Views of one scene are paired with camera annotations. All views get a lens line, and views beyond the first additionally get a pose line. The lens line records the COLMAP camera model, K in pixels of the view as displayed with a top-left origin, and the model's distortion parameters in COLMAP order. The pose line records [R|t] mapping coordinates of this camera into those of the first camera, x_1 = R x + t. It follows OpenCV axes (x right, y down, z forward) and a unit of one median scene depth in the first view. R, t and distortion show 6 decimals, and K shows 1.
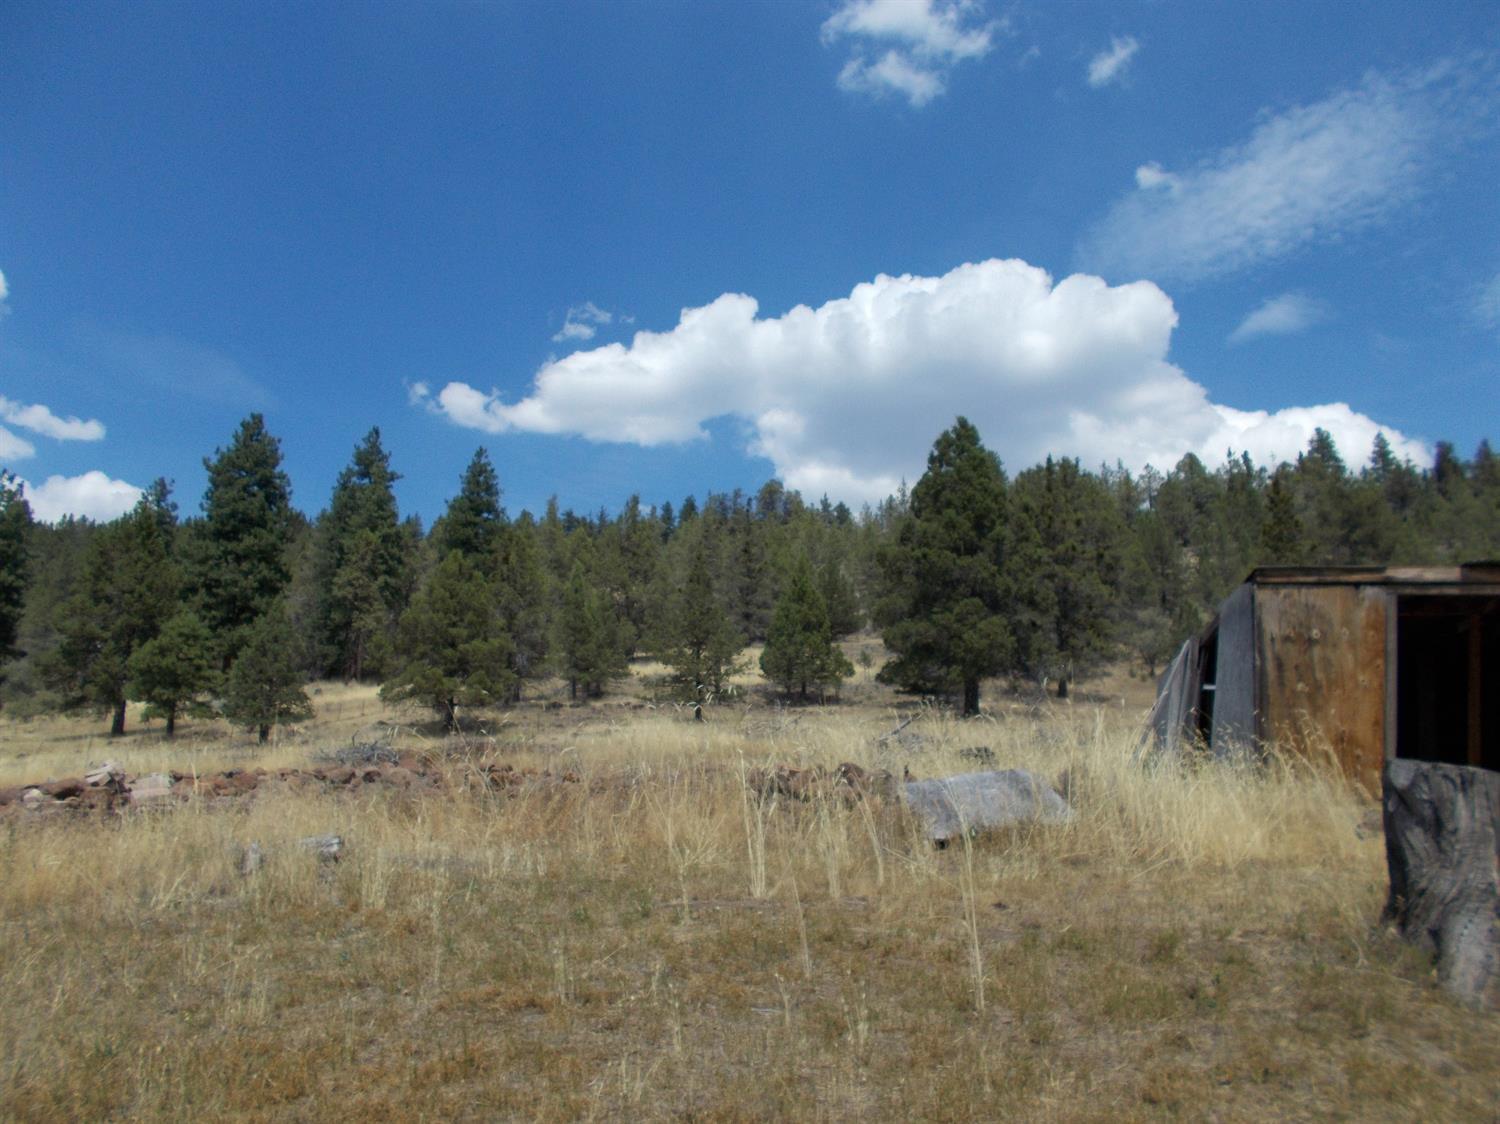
lens RADIAL K [[1144.1, 0, 750.0], [0, 1144.1, 562.0], [0, 0, 1]] dist [-0.002650, -0.000736]
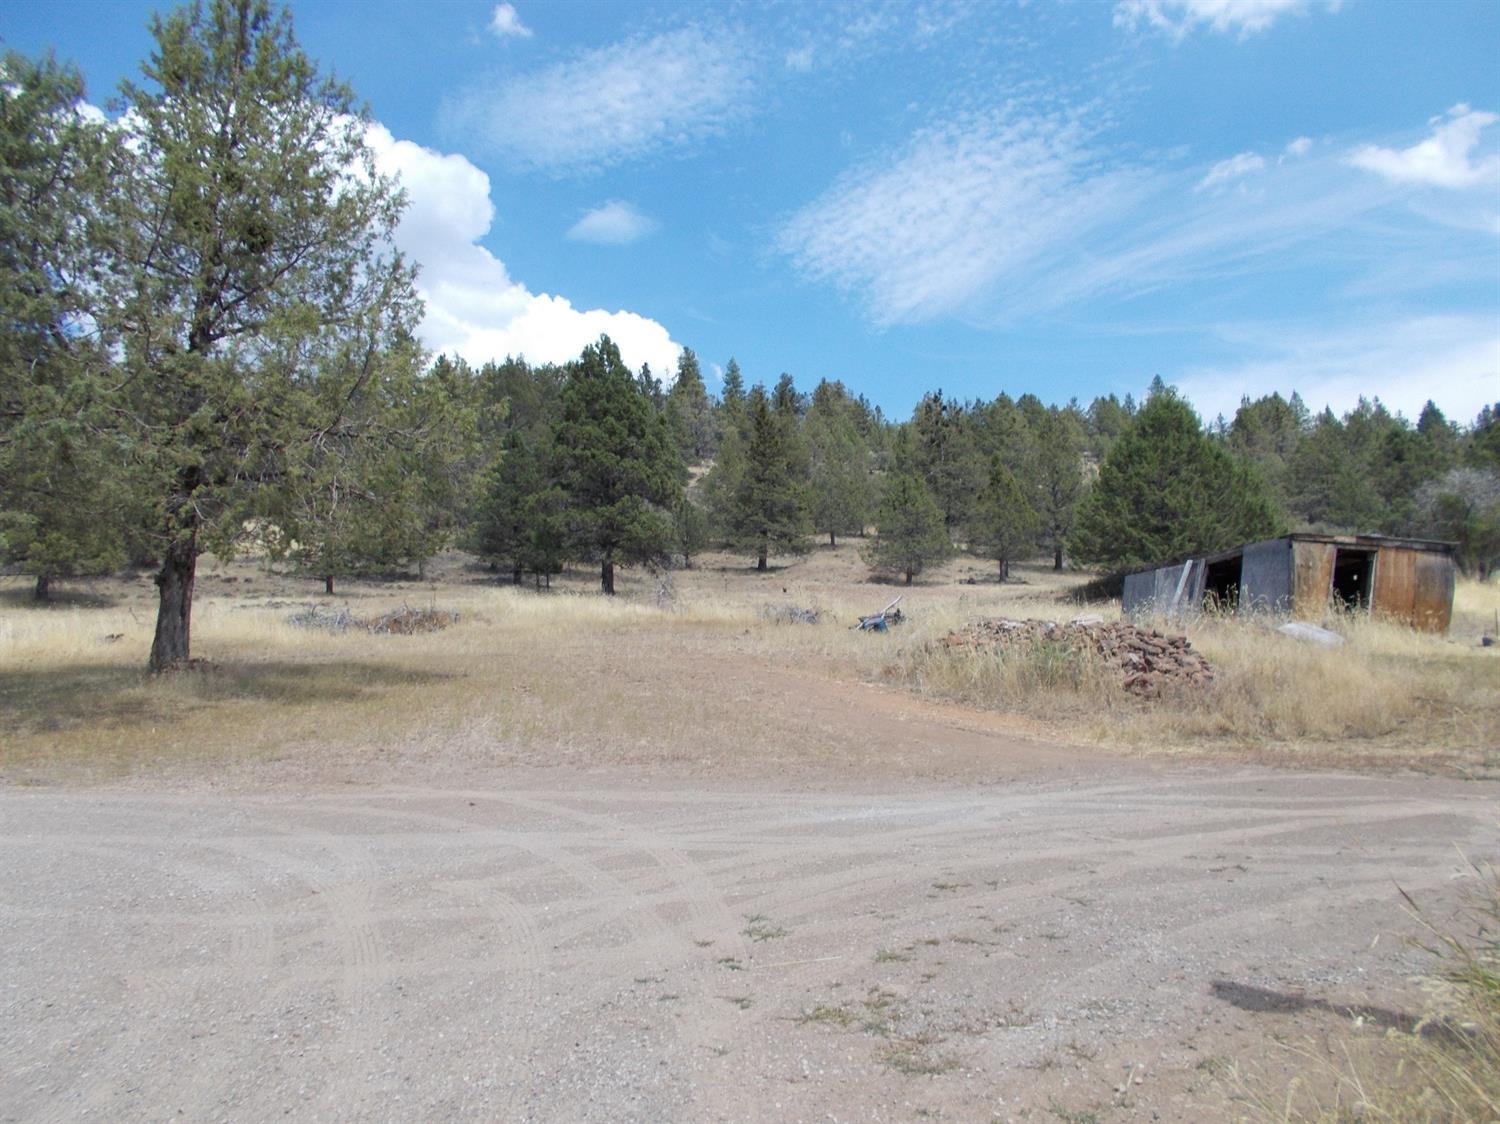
lens RADIAL K [[1137.0, 0, 750.0], [0, 1137.0, 562.0], [0, 0, 1]] dist [0.077897, 0.000277]
pose [[0.838060, 0.029458, 0.544782, -0.712924], [-0.087343, 0.992906, 0.080674, -0.012088], [-0.538541, -0.115193, 0.834688, -0.129238]]
